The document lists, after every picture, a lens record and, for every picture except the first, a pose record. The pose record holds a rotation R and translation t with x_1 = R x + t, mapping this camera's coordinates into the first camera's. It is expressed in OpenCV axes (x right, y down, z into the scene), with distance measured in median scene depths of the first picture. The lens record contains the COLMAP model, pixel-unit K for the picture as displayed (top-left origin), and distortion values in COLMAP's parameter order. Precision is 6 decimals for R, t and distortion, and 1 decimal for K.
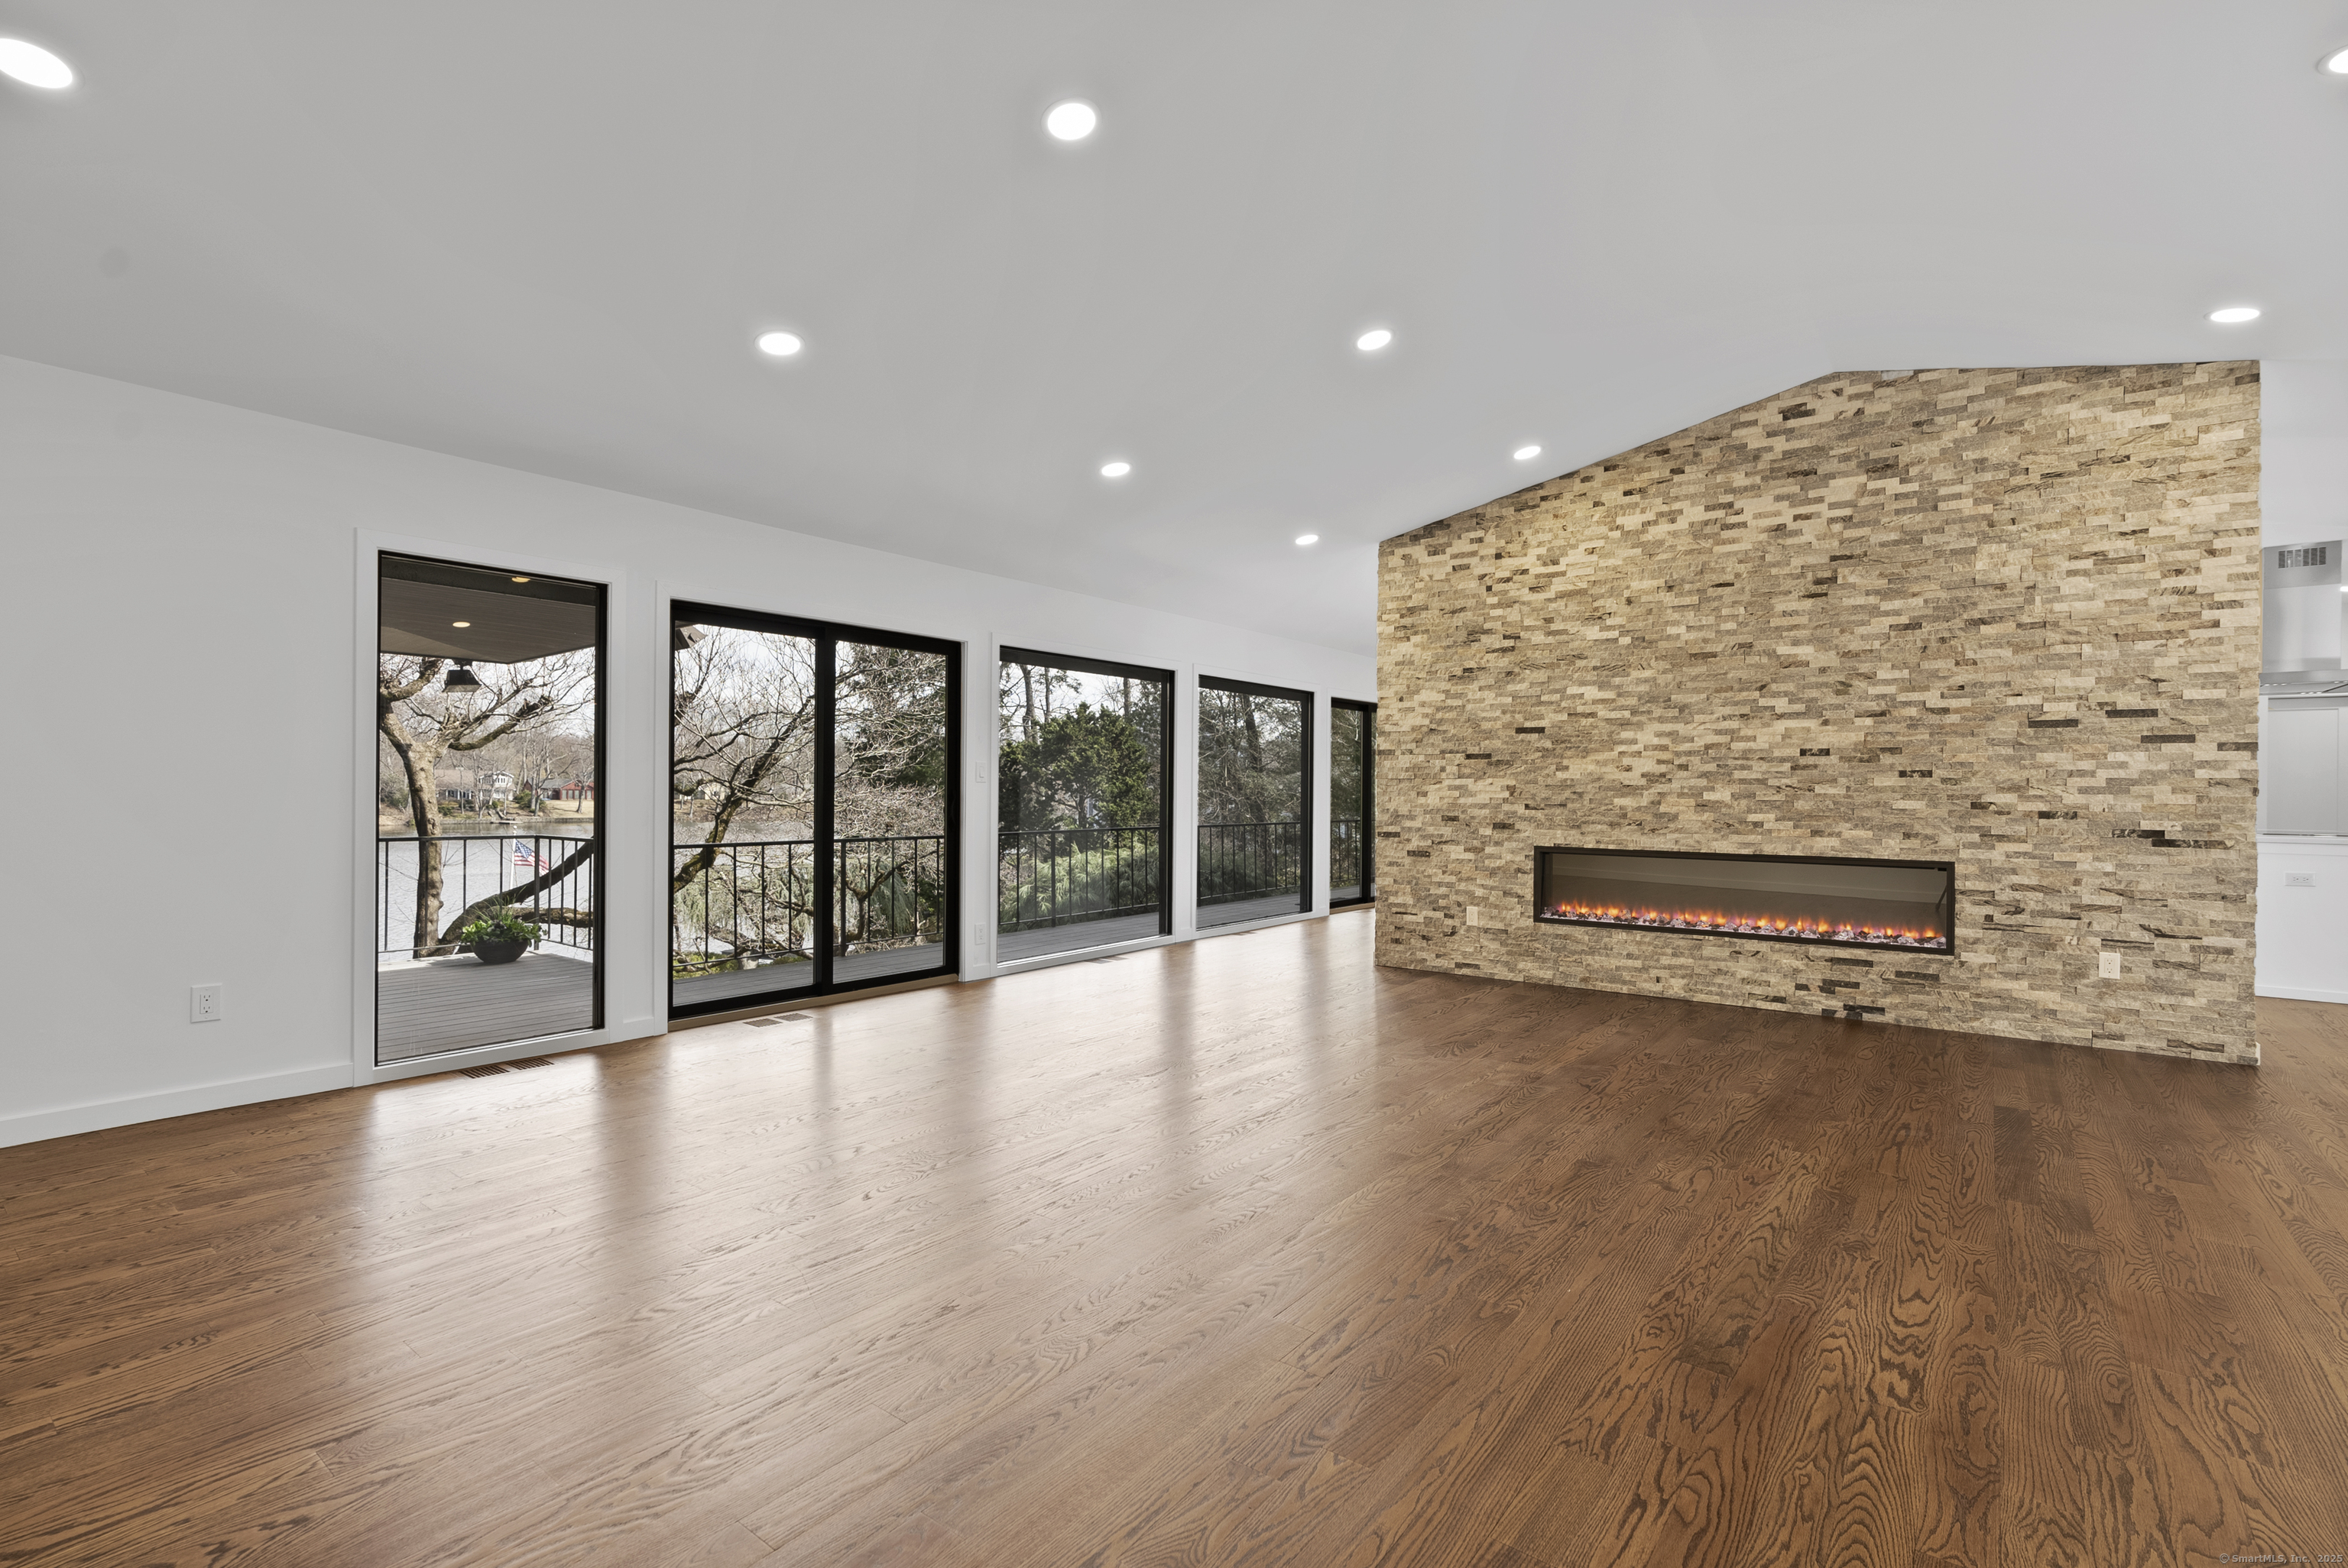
lens RADIAL K [[1056.3, 0, 1174.8], [0, 1056.3, 786.6], [0, 0, 1]] dist [-0.017344, 0.005819]
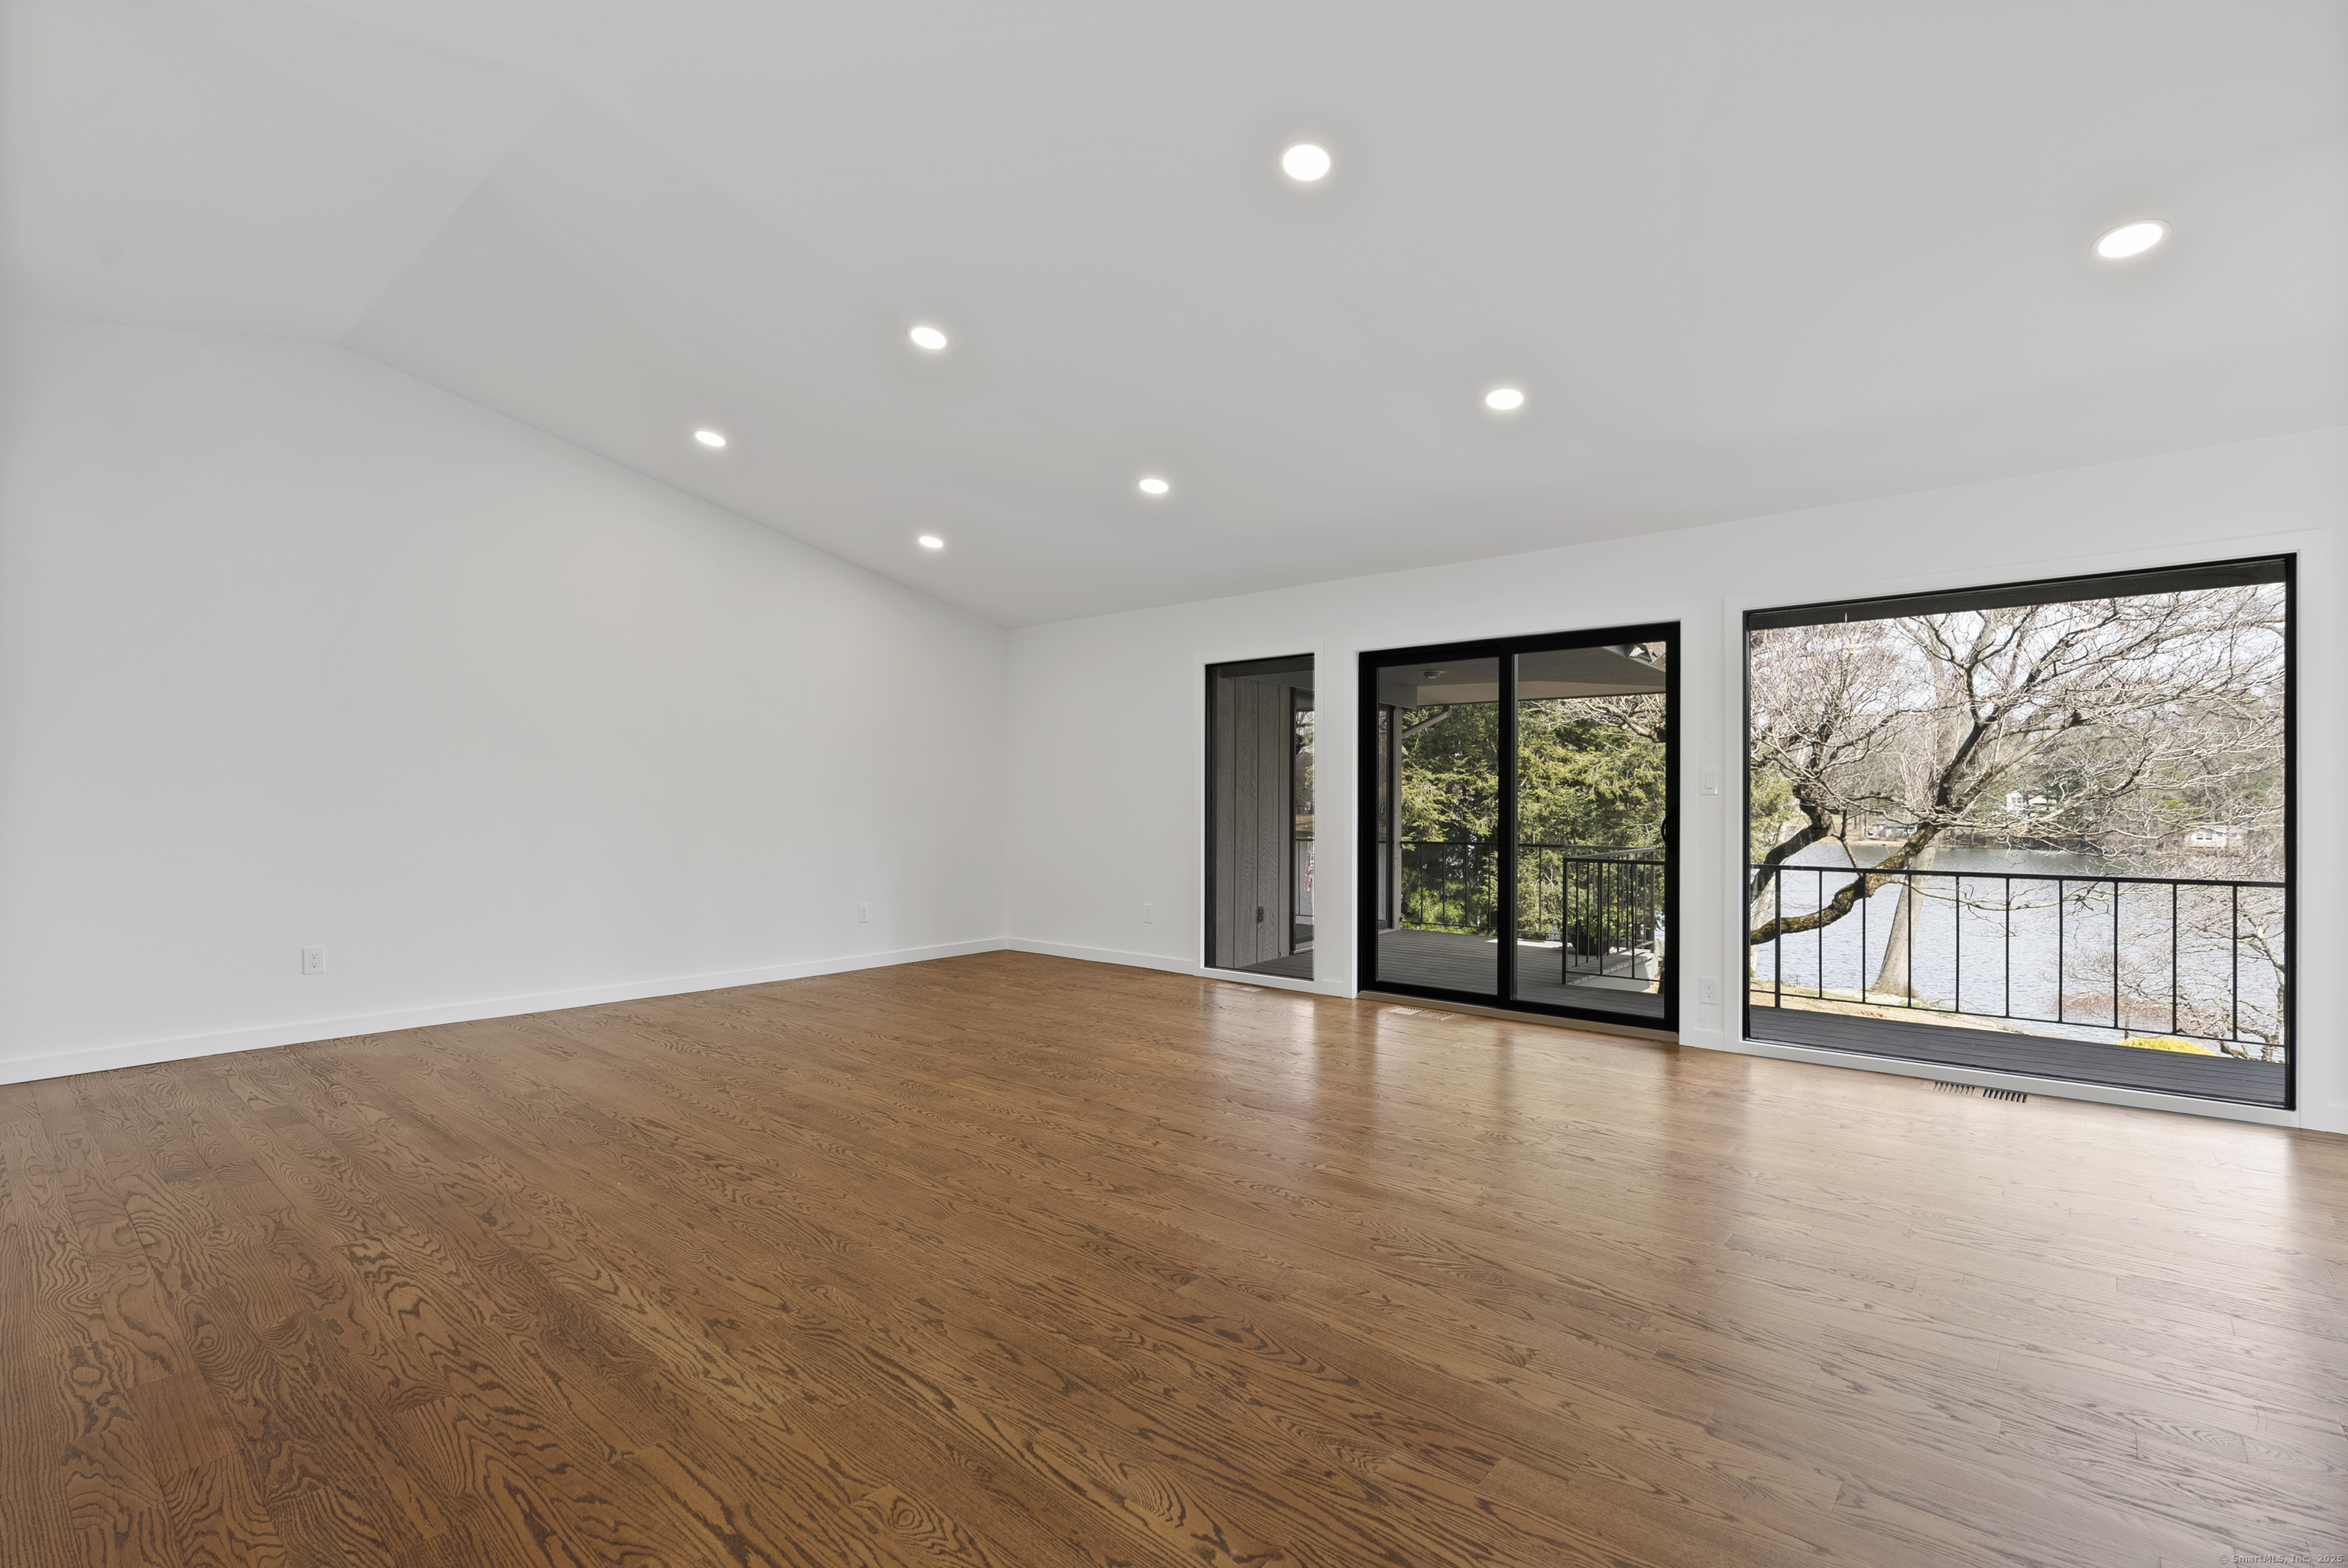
lens RADIAL K [[1069.6, 0, 1176.9], [0, 1069.6, 785.9], [0, 0, 1]] dist [-0.013794, 0.004759]
pose [[-0.045378, -0.022578, -0.998715, 0.781955], [0.001101, 0.999743, -0.022651, 0.007770], [0.998969, -0.002128, -0.045341, 0.818204]]
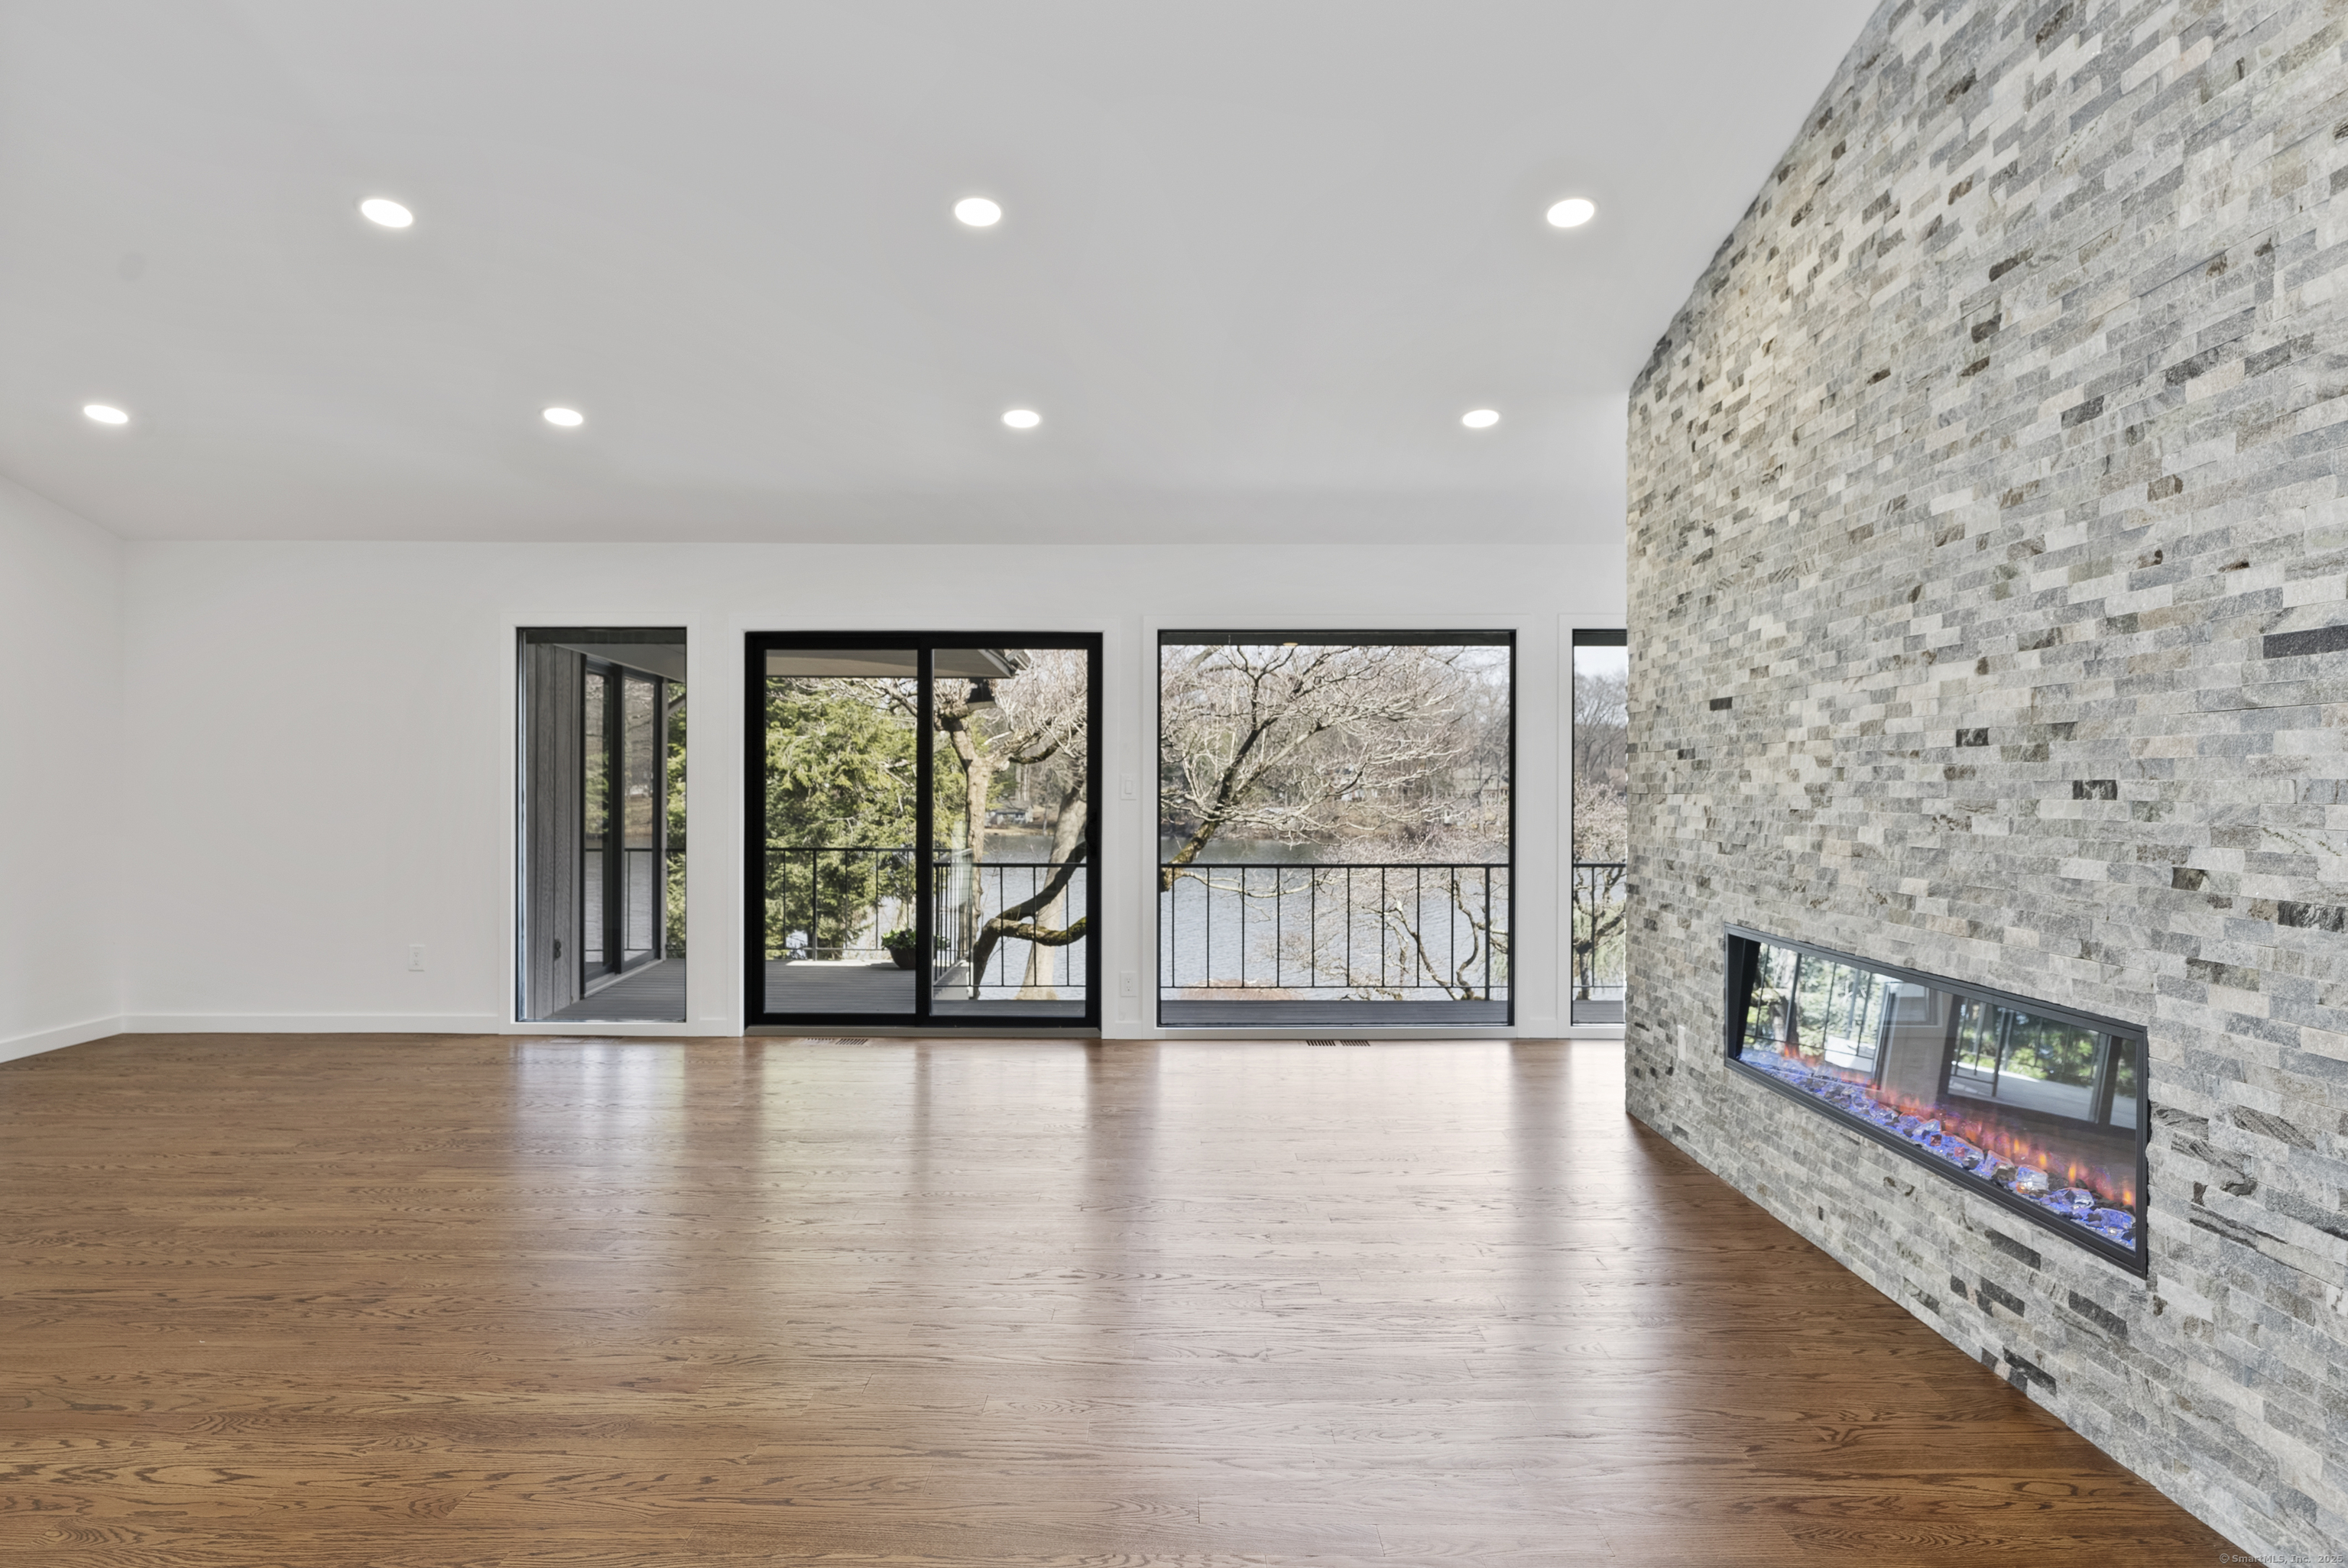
lens RADIAL K [[1480.1, 0, 1167.8], [0, 1480.1, 781.7], [0, 0, 1]] dist [-0.001906, 0.002826]
pose [[0.614328, -0.008022, -0.789010, 0.943939], [0.005011, 0.999968, -0.006265, -0.013712], [0.789035, -0.000105, 0.614348, 0.402652]]
